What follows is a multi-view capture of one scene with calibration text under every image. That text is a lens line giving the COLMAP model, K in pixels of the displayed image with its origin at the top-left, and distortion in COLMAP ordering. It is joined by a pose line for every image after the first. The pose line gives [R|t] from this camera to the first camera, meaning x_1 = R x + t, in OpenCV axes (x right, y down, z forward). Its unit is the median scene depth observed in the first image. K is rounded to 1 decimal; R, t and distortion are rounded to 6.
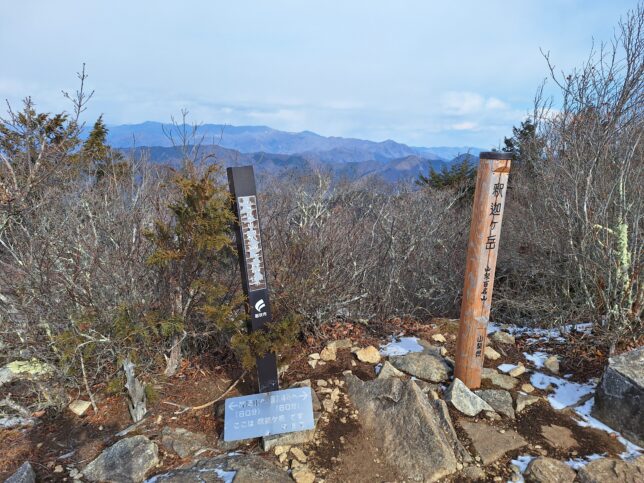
lens RADIAL K [[433.4, 0, 327.9], [0, 433.4, 241.5], [0, 0, 1]] dist [0.110591, -0.107360]
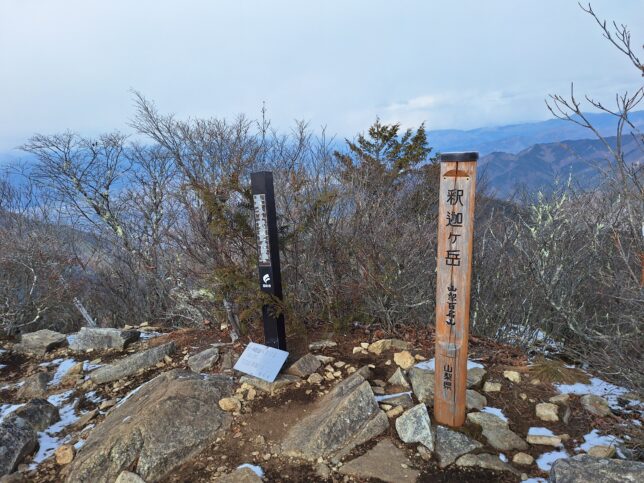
lens RADIAL K [[433.4, 0, 327.9], [0, 433.4, 241.5], [0, 0, 1]] dist [0.110591, -0.107360]
pose [[0.646202, 0.114237, -0.754568, 0.870980], [-0.106518, 0.992556, 0.059046, -0.055424], [0.755696, 0.042219, 0.653560, 0.264104]]
